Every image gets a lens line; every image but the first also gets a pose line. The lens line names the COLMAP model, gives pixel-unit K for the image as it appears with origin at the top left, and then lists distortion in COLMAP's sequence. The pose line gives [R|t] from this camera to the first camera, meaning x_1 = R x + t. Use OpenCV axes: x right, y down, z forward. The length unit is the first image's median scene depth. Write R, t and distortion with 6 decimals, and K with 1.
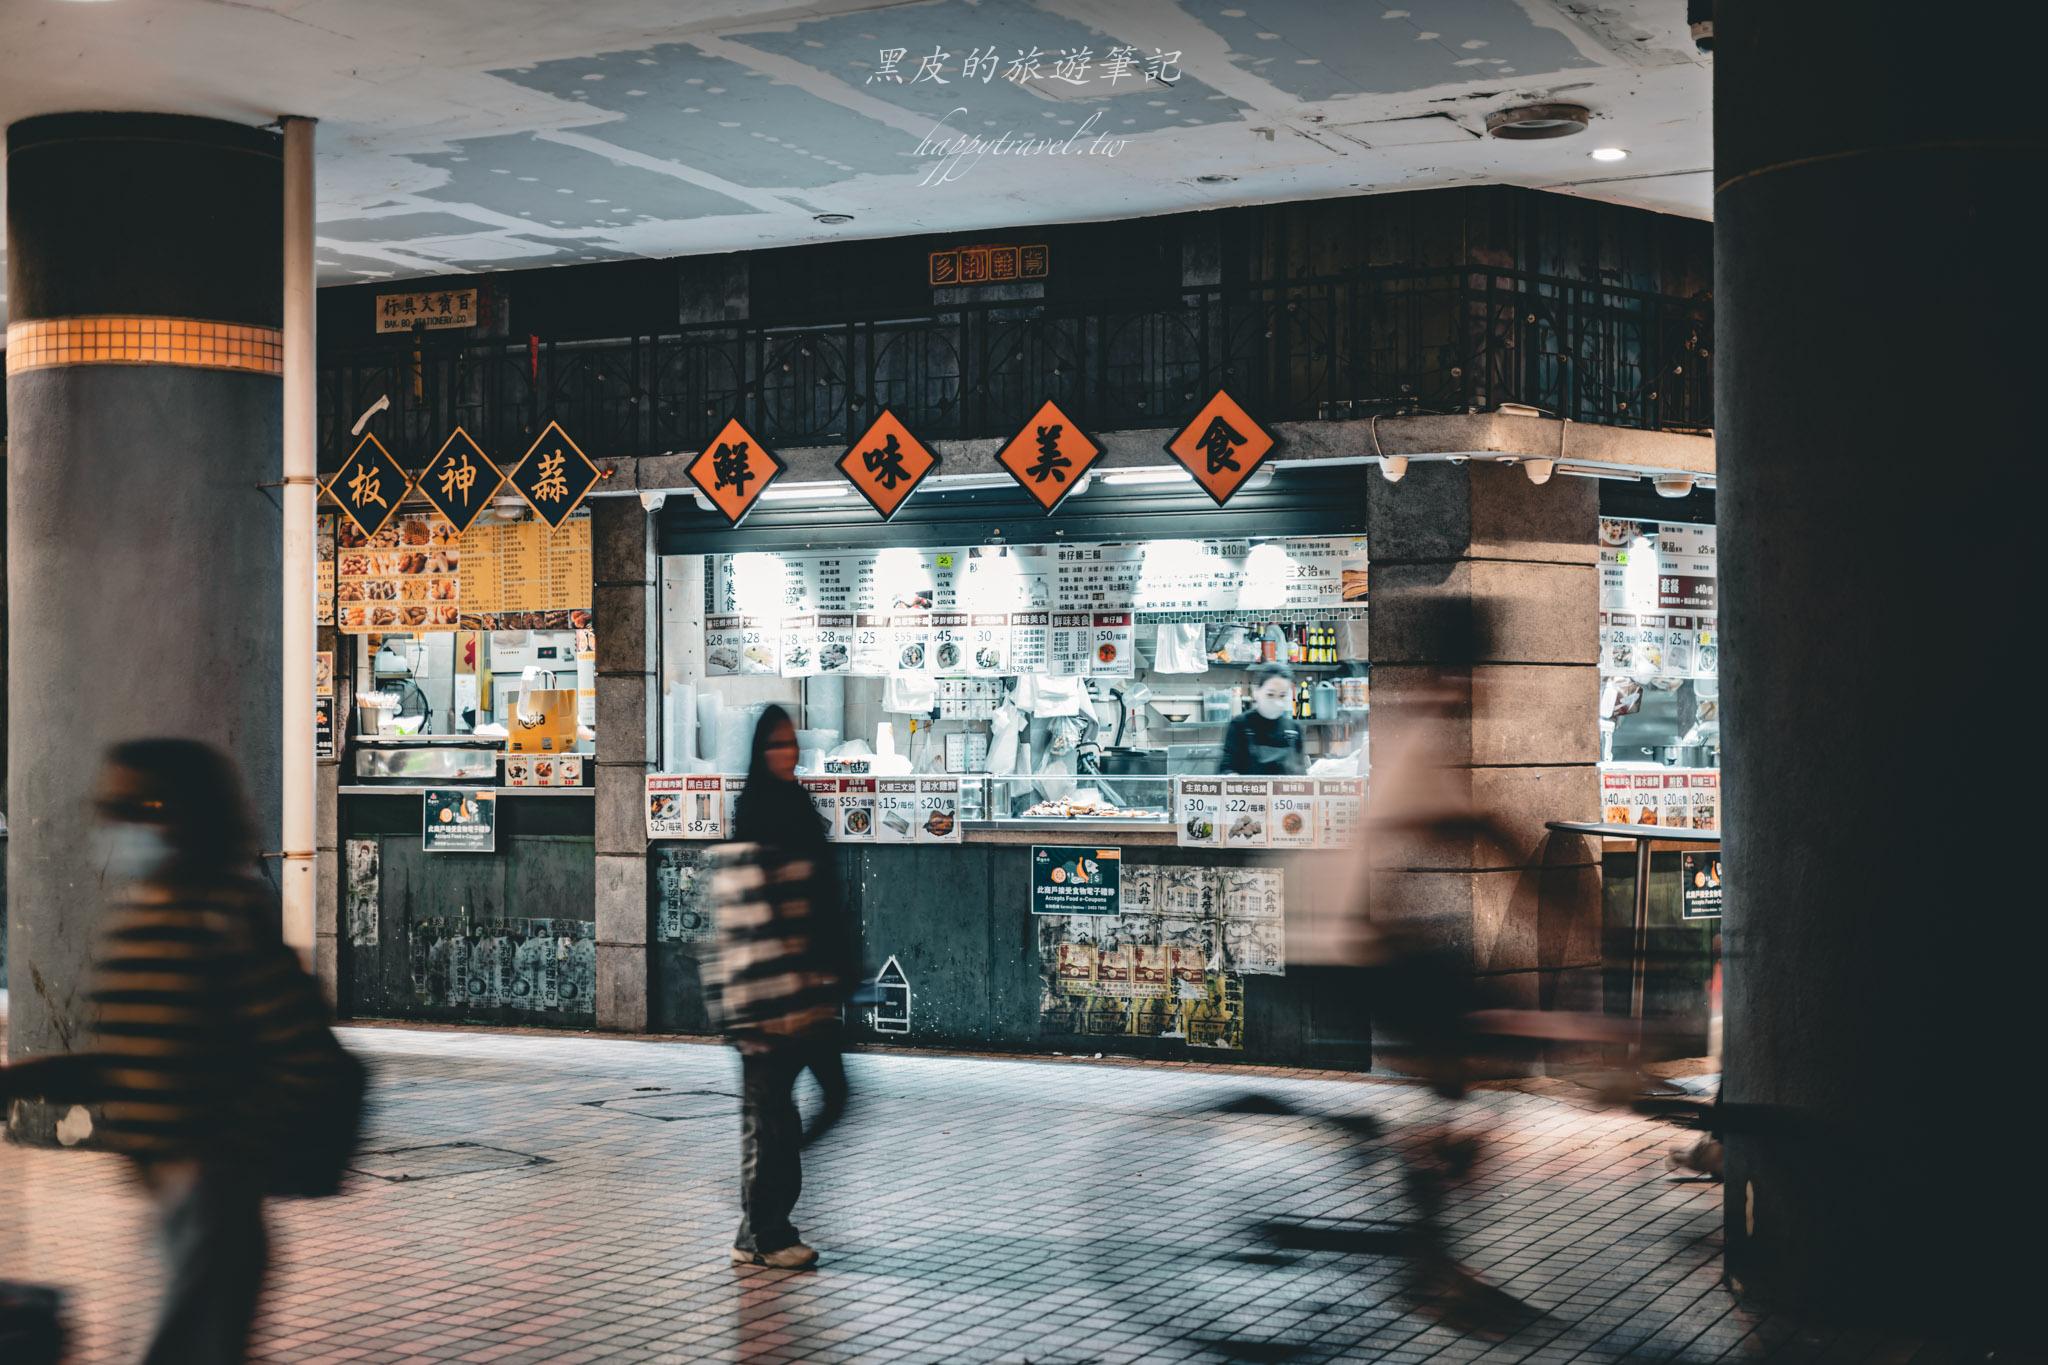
lens RADIAL K [[3003.5, 0, 1024.3], [0, 3003.5, 673.3], [0, 0, 1]] dist [0.013056, 0.000000]
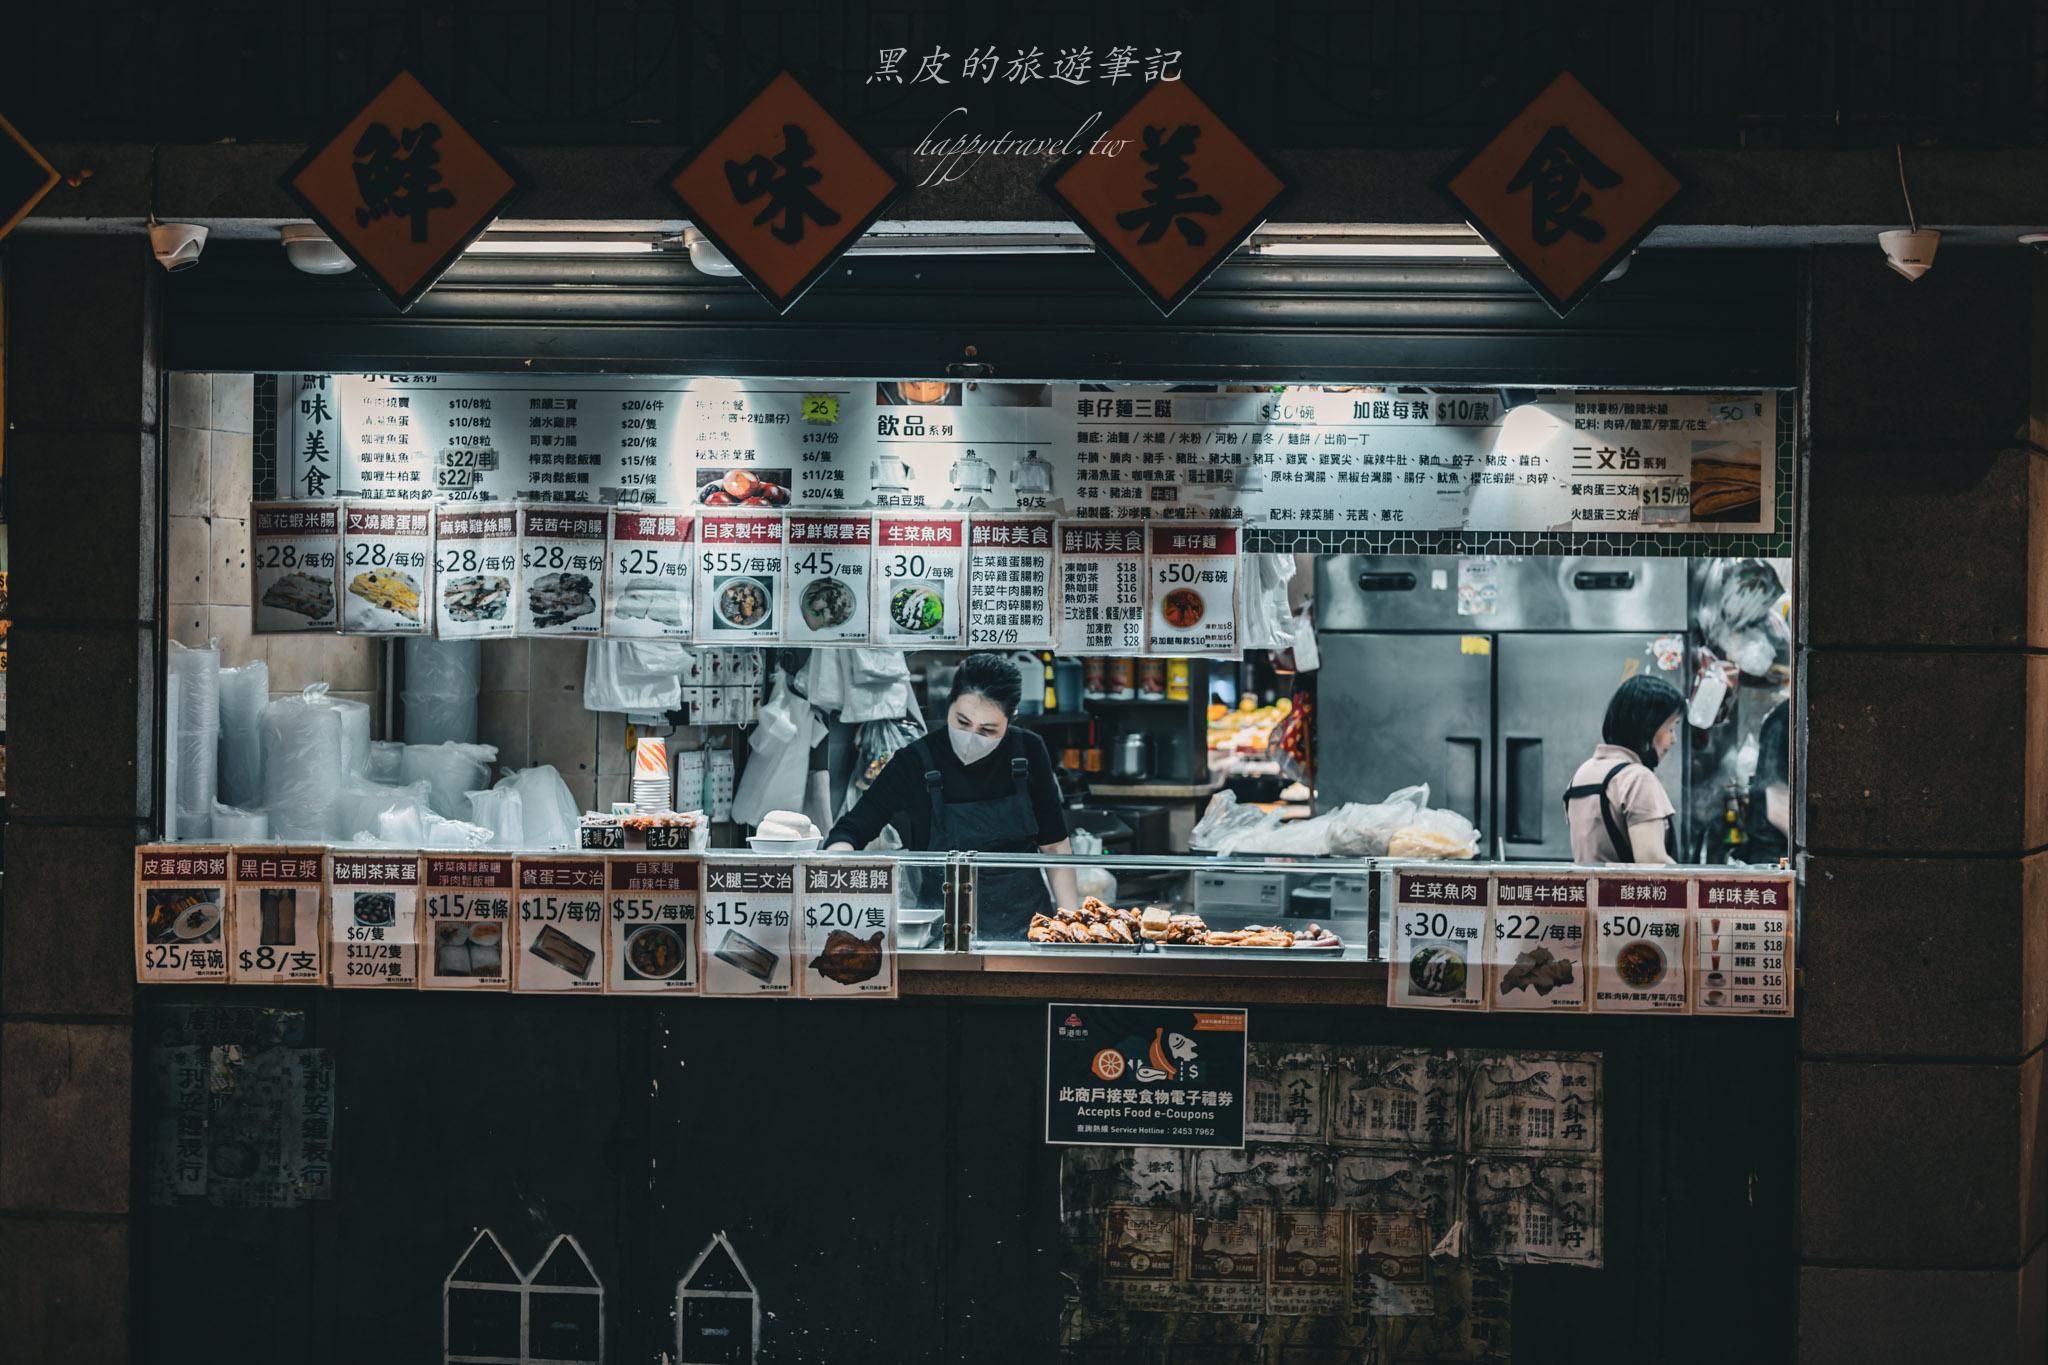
lens RADIAL K [[3003.5, 0, 1014.0], [0, 3003.5, 665.2], [0, 0, 1]] dist [0.013056, 0.000000]
pose [[0.924611, 0.017565, 0.380507, -0.186426], [-0.024377, 0.999617, 0.013090, -0.003202], [-0.380131, -0.021379, 0.924686, 0.552616]]
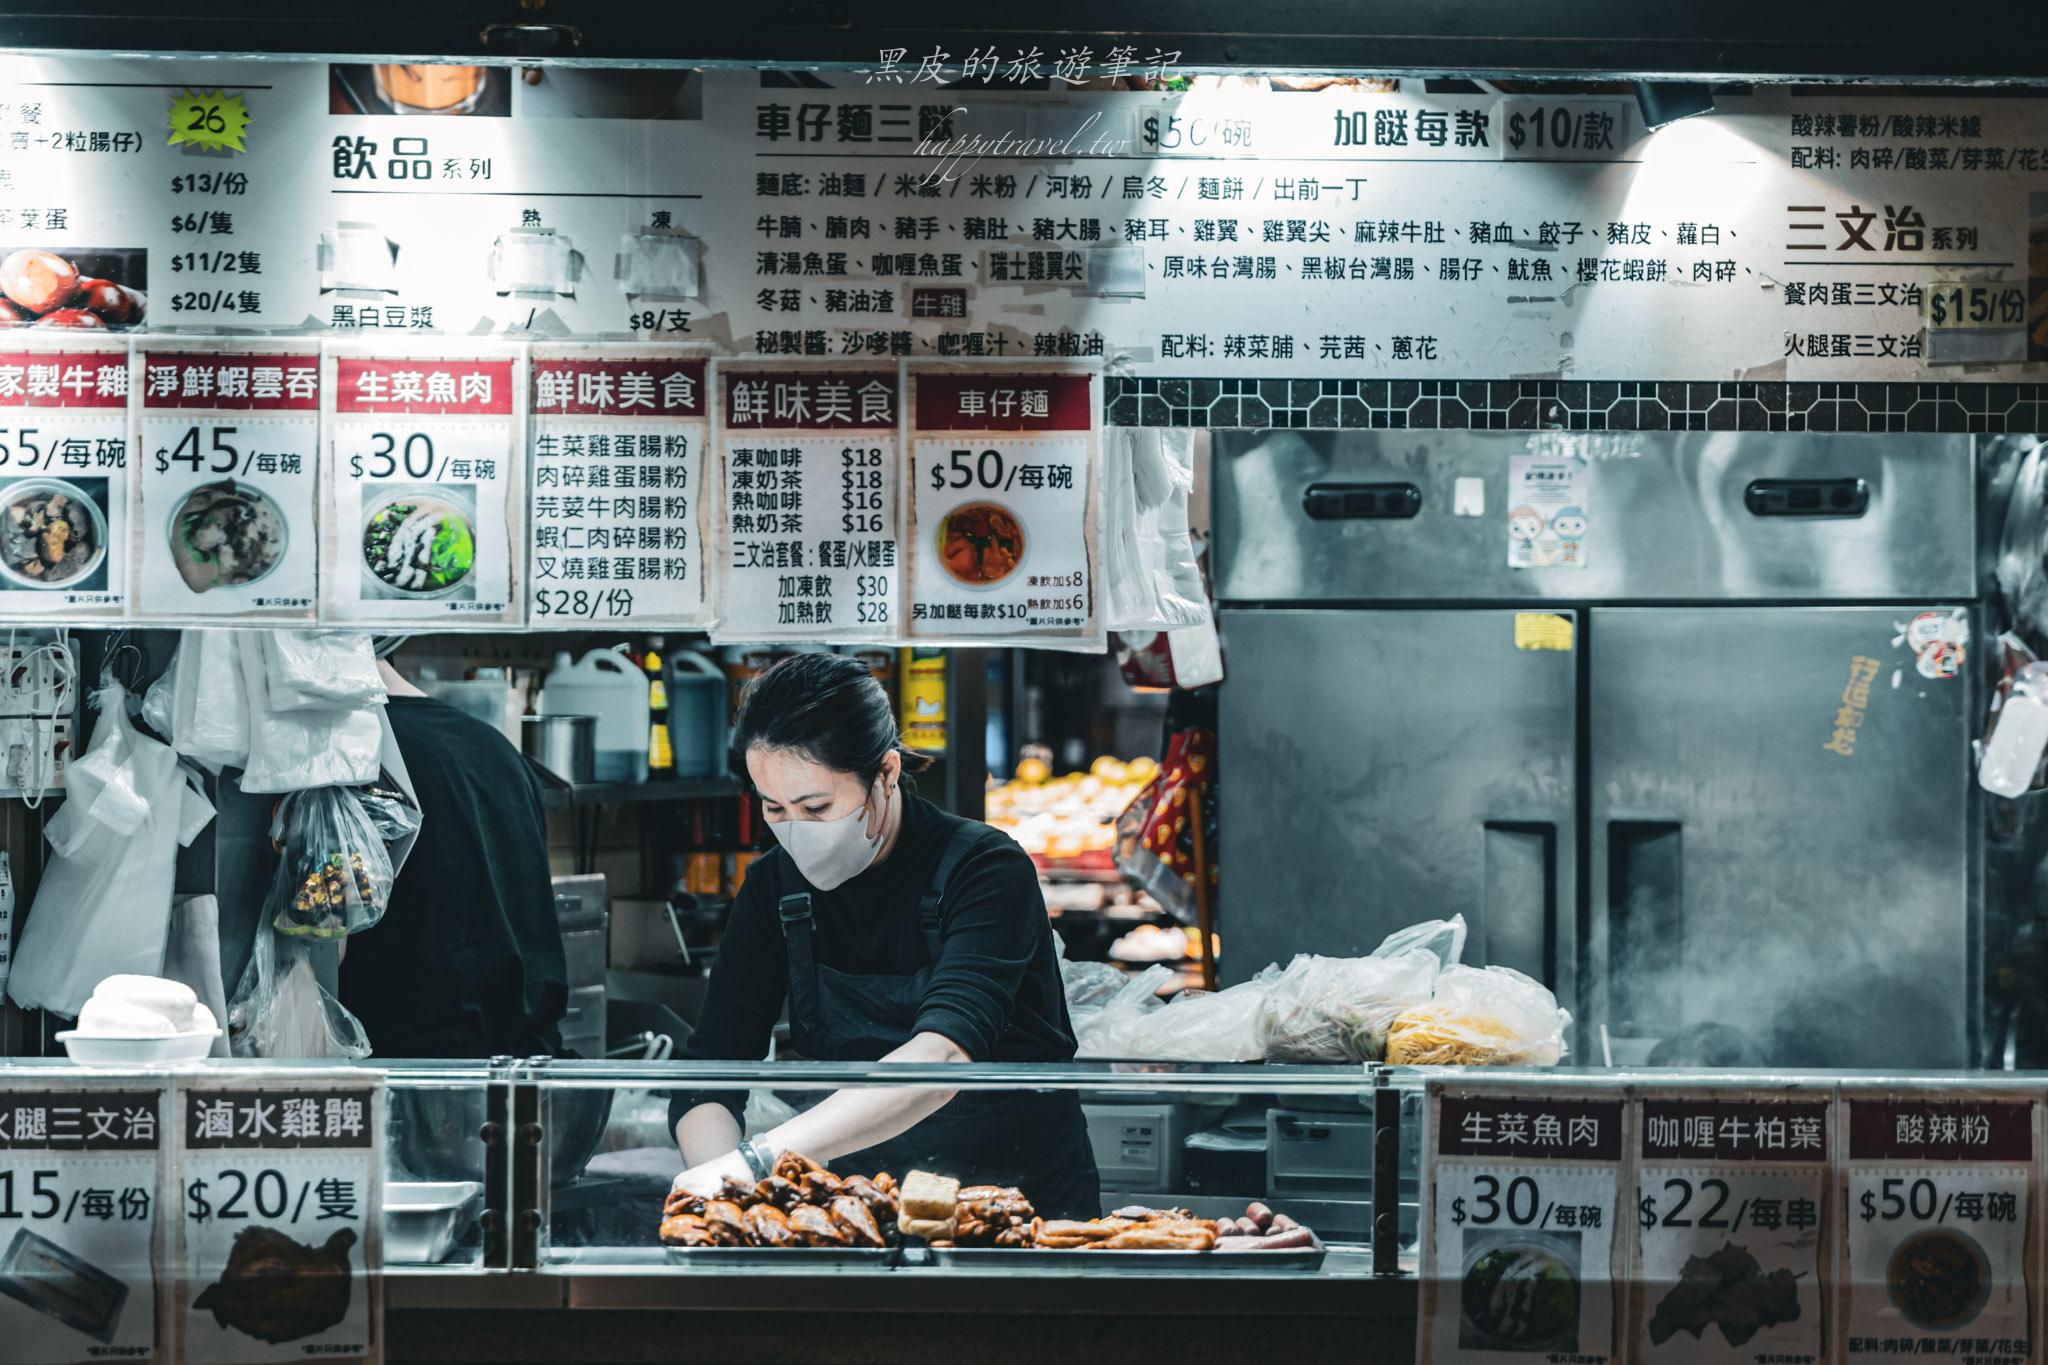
lens RADIAL K [[6096.1, 0, 1033.7], [0, 6096.1, 697.8], [0, 0, 1]] dist [0.114054, 0.000000]
pose [[0.889321, 0.013372, 0.457087, -0.187605], [-0.020491, 0.999734, 0.010622, 0.000195], [-0.456823, -0.018812, 0.889359, 0.571659]]
